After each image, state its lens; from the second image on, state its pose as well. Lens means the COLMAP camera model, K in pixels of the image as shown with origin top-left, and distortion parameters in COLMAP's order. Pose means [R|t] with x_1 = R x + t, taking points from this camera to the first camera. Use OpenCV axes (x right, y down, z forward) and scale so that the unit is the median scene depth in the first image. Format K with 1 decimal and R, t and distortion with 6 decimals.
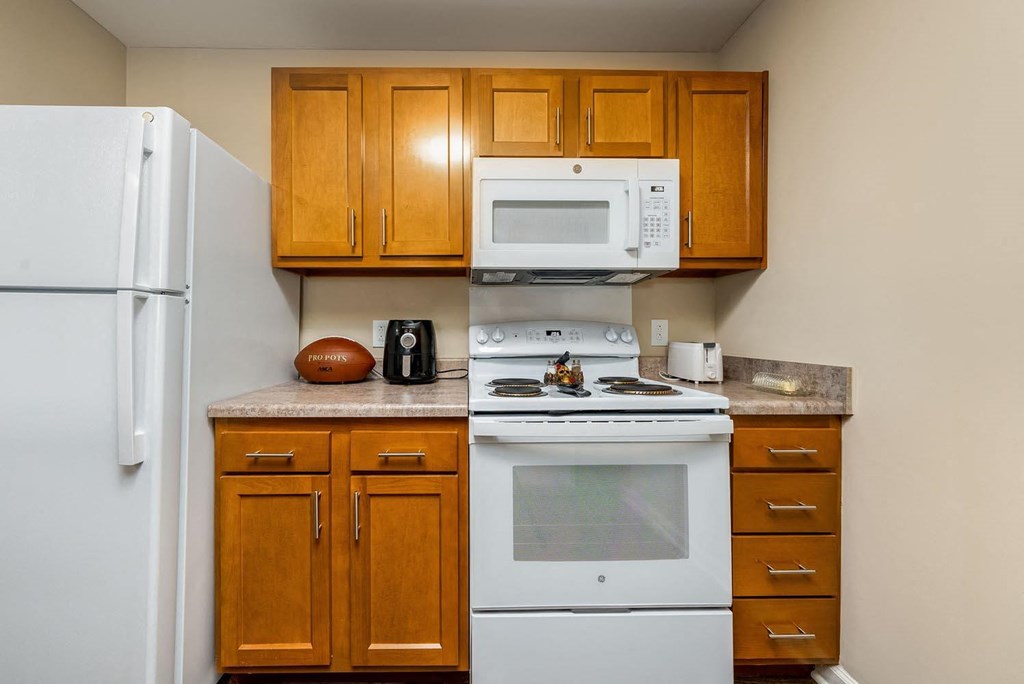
lens RADIAL K [[374.8, 0, 478.8], [0, 374.8, 328.7], [0, 0, 1]] dist [-0.002421, -0.000085]
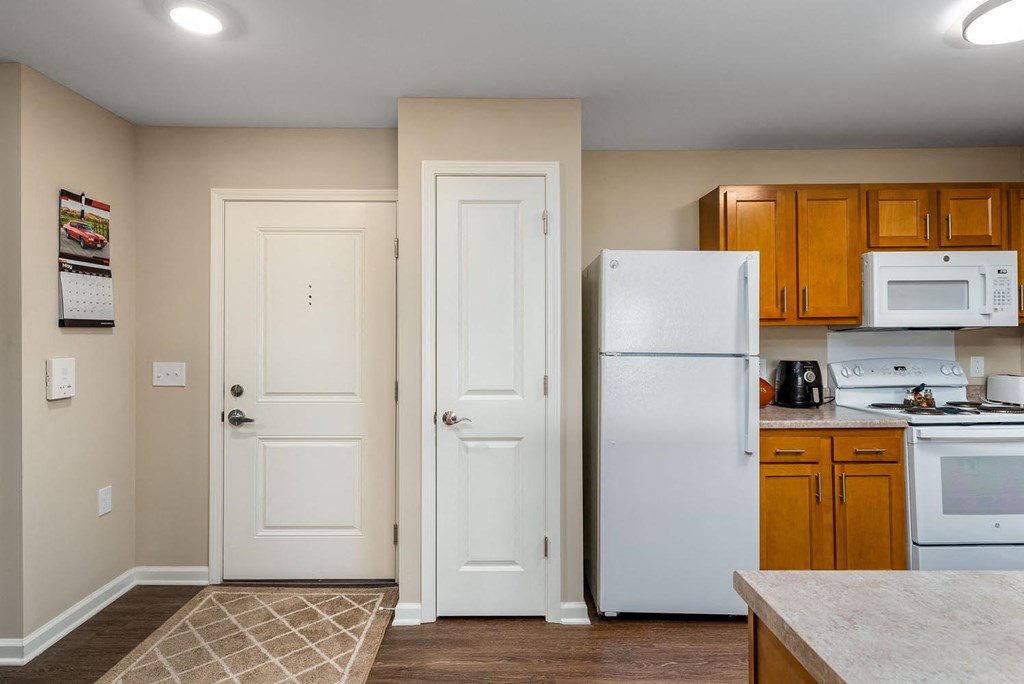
lens RADIAL K [[538.3, 0, 510.0], [0, 538.3, 329.5], [0, 0, 1]] dist [0.005341, 0.001188]
pose [[0.999922, -0.010123, -0.007353, -1.414783], [0.010068, 0.999921, -0.007506, -0.152984], [0.007428, 0.007431, 0.999945, -1.106155]]
